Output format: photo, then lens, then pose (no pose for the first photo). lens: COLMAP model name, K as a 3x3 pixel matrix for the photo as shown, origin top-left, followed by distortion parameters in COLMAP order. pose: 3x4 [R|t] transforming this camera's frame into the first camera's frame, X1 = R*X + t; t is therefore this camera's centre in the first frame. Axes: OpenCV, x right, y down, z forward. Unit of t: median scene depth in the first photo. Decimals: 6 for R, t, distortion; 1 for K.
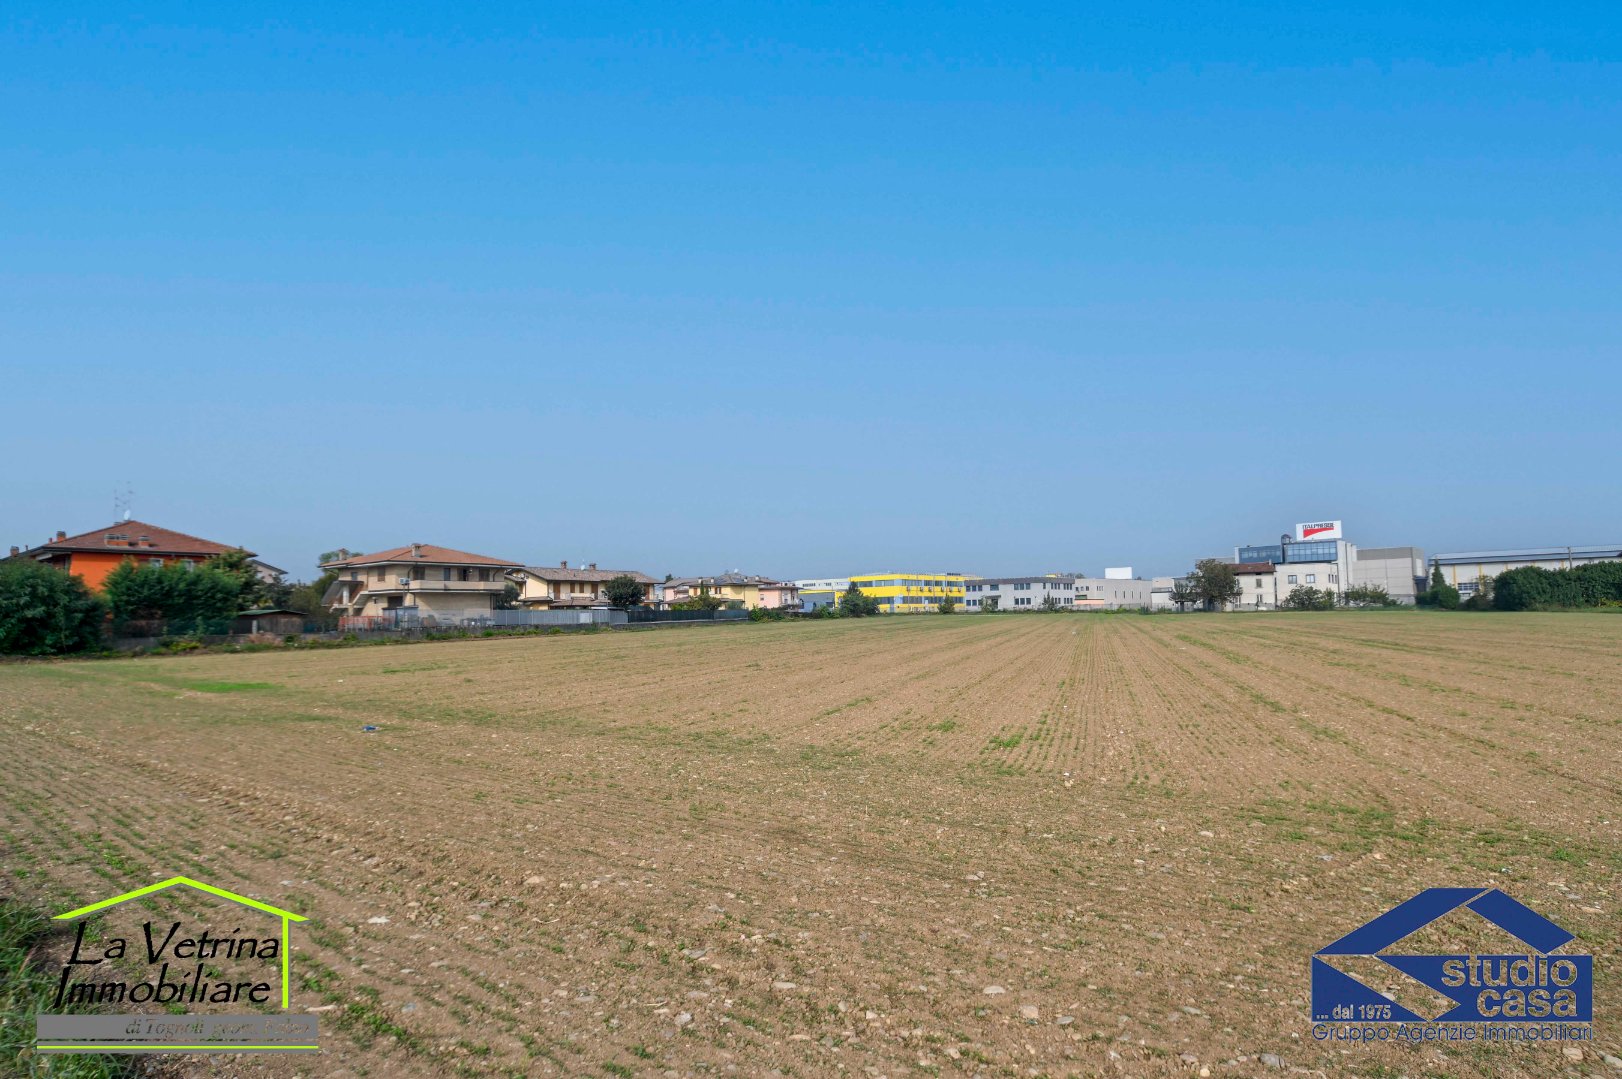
lens RADIAL K [[850.7, 0, 821.3], [0, 850.7, 568.5], [0, 0, 1]] dist [0.016795, -0.024761]
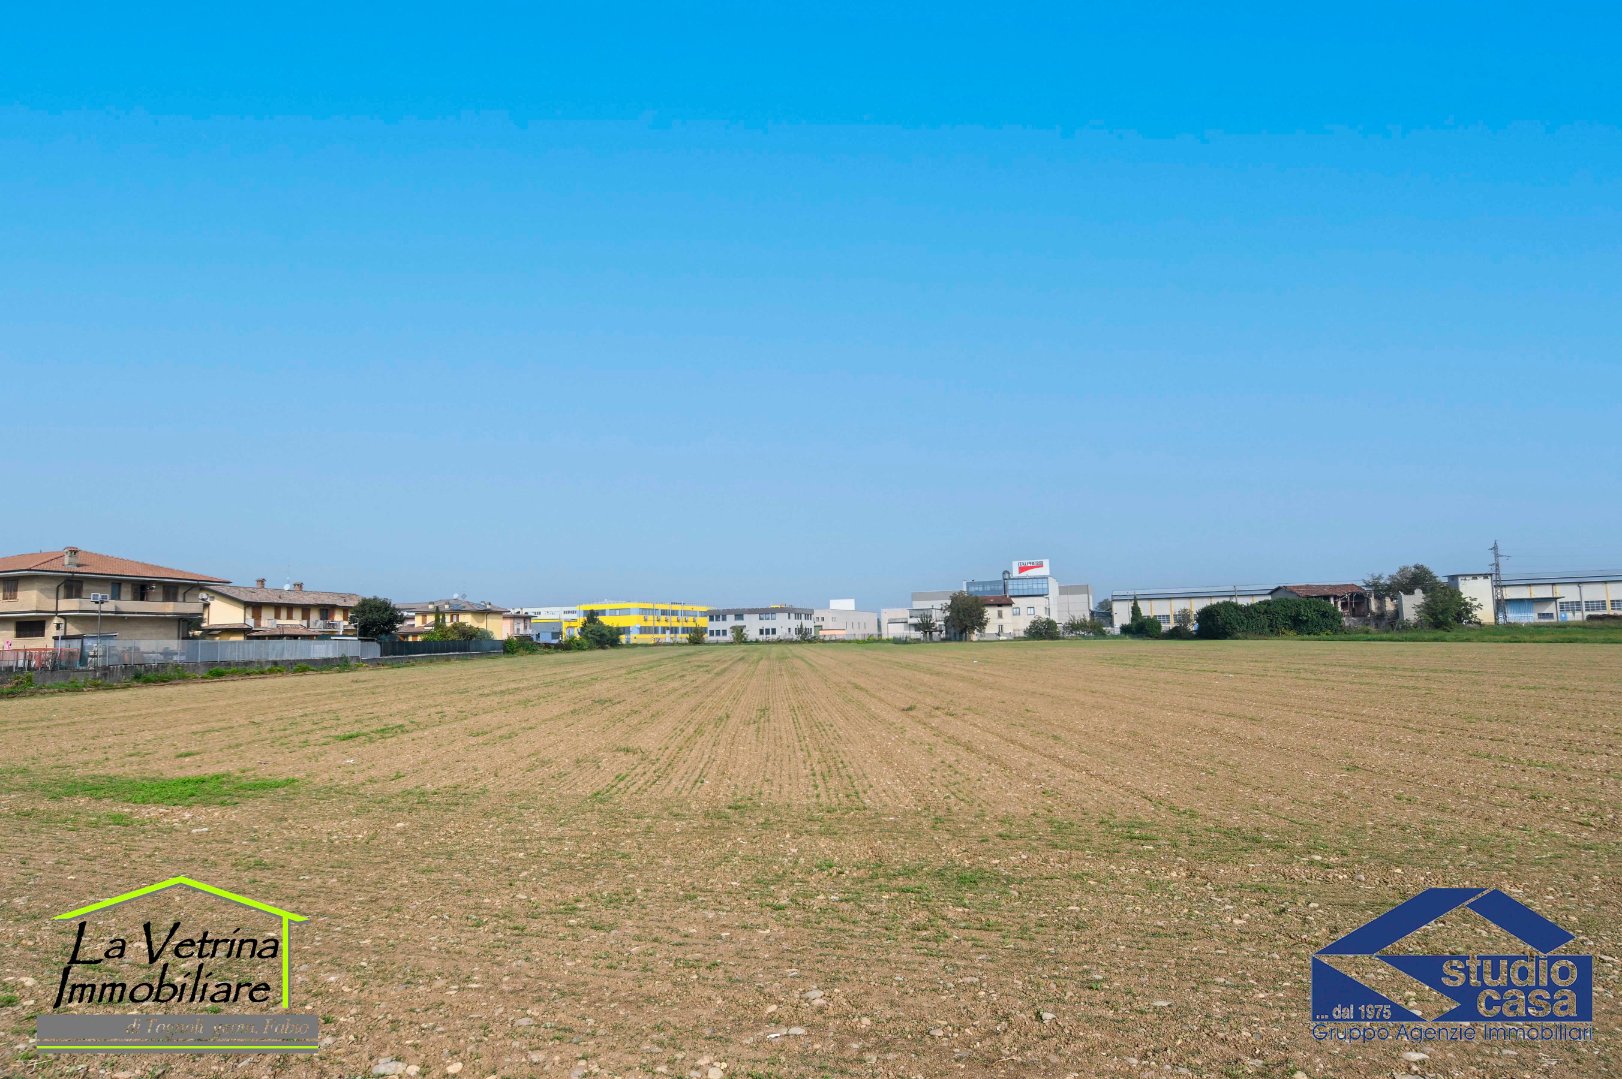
lens RADIAL K [[850.7, 0, 738.2], [0, 850.7, 571.4], [0, 0, 1]] dist [0.016795, -0.024761]
pose [[0.923457, 0.028069, 0.382674, -0.259501], [-0.013960, 0.999118, -0.039595, 0.012656], [-0.383448, 0.031222, 0.923034, 0.153505]]
